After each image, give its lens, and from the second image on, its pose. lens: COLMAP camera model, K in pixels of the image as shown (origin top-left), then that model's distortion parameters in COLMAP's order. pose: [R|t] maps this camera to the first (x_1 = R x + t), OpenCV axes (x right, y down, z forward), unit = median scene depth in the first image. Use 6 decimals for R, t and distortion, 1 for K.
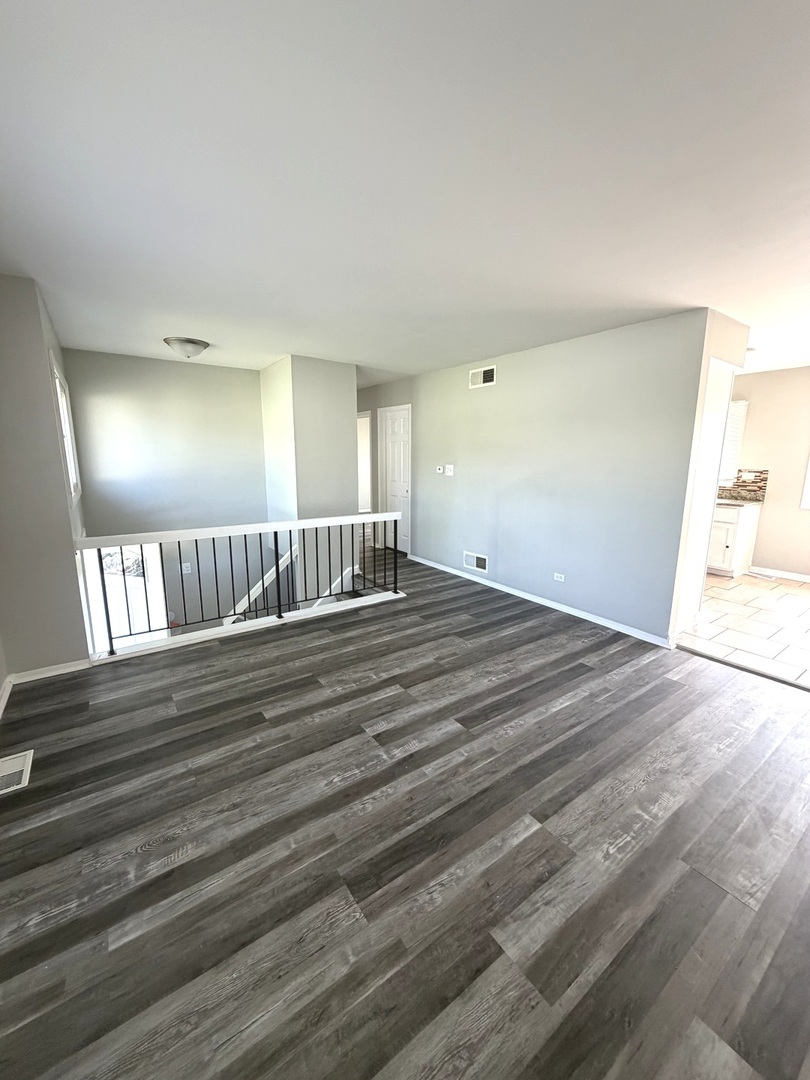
lens RADIAL K [[429.6, 0, 405.0], [0, 429.6, 538.3], [0, 0, 1]] dist [-0.001707, -0.000572]
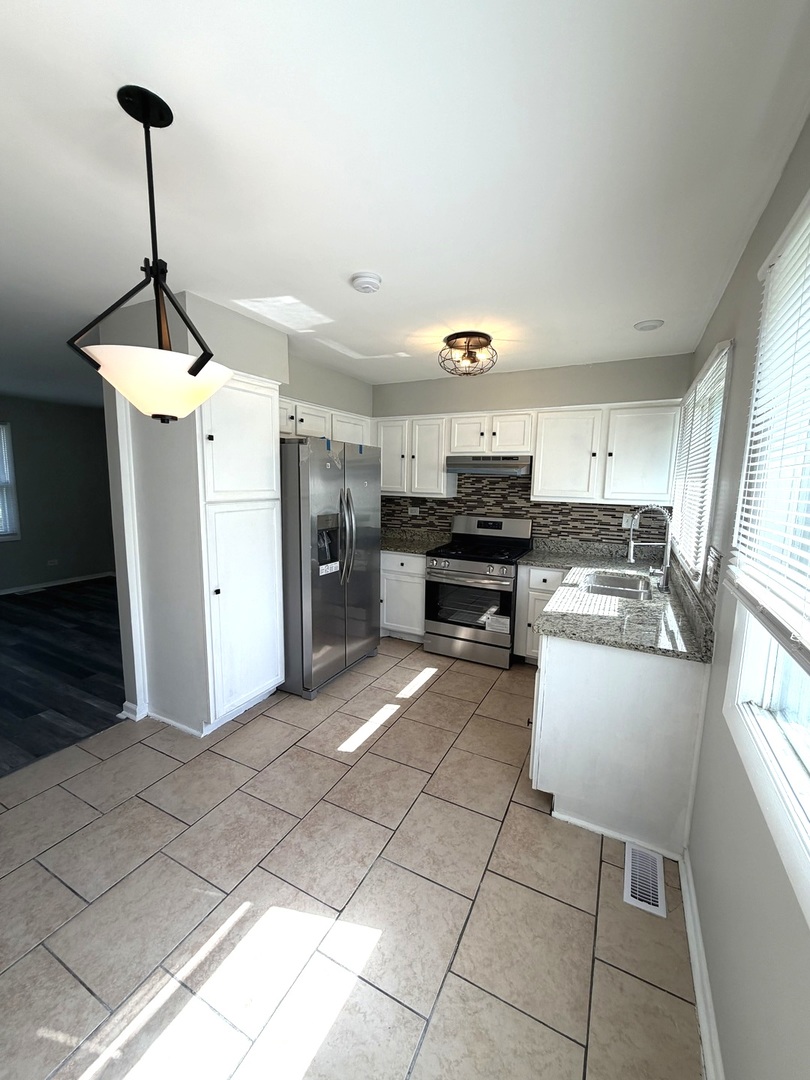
lens RADIAL K [[429.6, 0, 406.9], [0, 429.6, 538.5], [0, 0, 1]] dist [-0.001707, -0.000572]
pose [[0.464557, 0.126681, -0.876435, 1.861290], [-0.187411, 0.981361, 0.042510, -0.263613], [0.865485, 0.144506, 0.479640, 1.228718]]
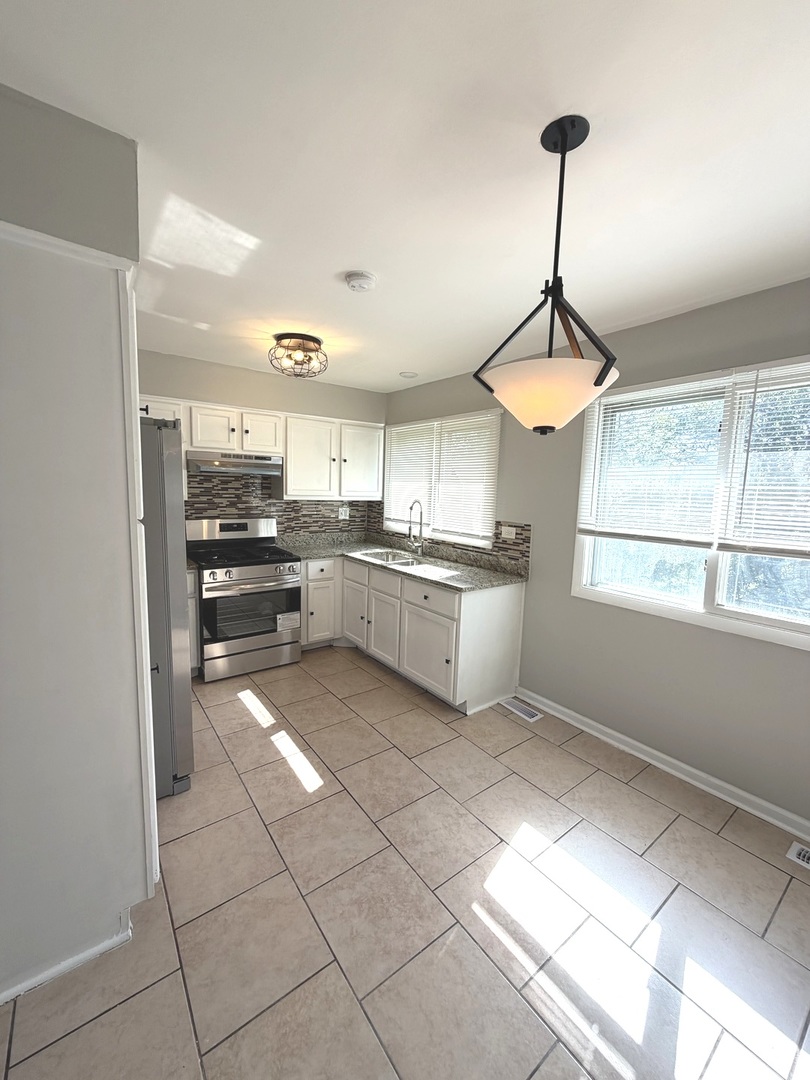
lens RADIAL K [[429.6, 0, 405.6], [0, 429.6, 538.4], [0, 0, 1]] dist [-0.001707, -0.000572]
pose [[0.999102, 0.021313, 0.036609, 1.488648], [-0.018529, 0.997029, -0.074765, -0.211365], [-0.038094, 0.074019, 0.996529, 0.975521]]
